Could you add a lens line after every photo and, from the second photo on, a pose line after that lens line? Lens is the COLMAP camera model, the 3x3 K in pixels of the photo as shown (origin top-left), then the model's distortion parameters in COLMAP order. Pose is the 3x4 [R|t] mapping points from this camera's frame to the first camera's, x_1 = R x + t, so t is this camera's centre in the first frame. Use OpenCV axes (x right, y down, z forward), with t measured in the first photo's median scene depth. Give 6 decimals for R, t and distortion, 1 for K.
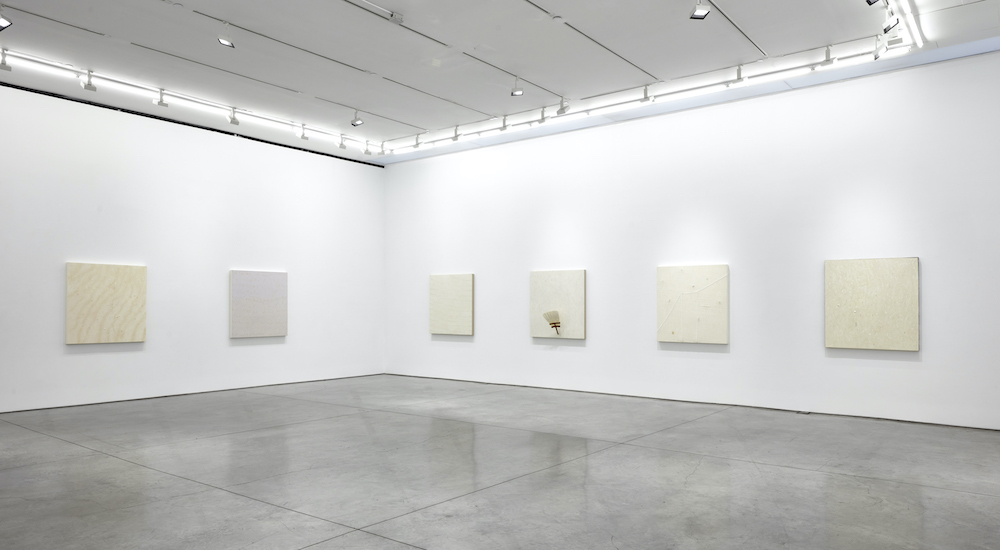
lens RADIAL K [[657.2, 0, 417.5], [0, 657.2, 296.9], [0, 0, 1]] dist [-0.020050, -0.001939]
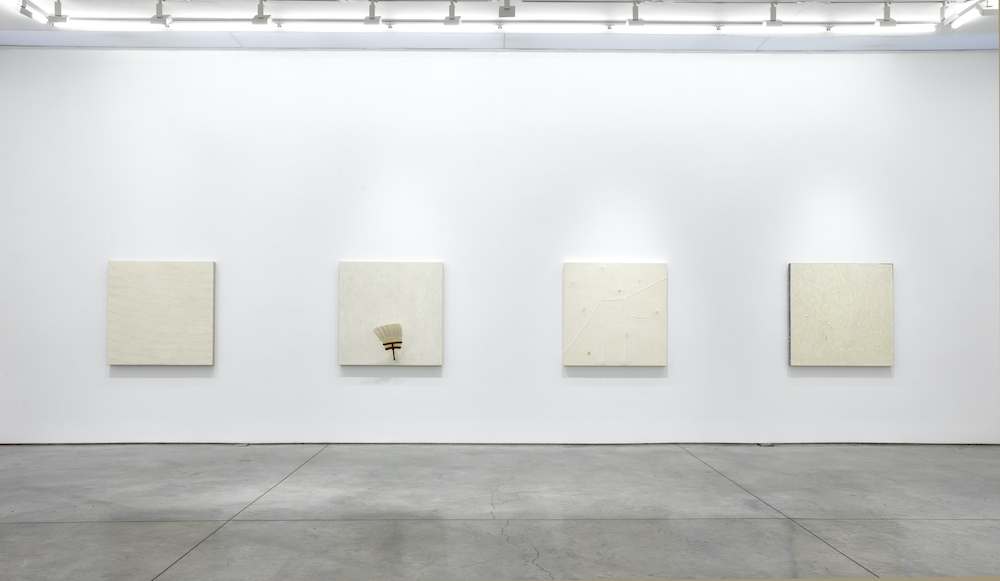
lens RADIAL K [[899.8, 0, 414.2], [0, 899.8, 354.2], [0, 0, 1]] dist [-0.005300, 0.015726]
pose [[0.751744, -0.027356, 0.658887, -0.366283], [-0.010299, 0.998530, 0.053207, 0.003417], [-0.659374, -0.046784, 0.750358, 0.316007]]
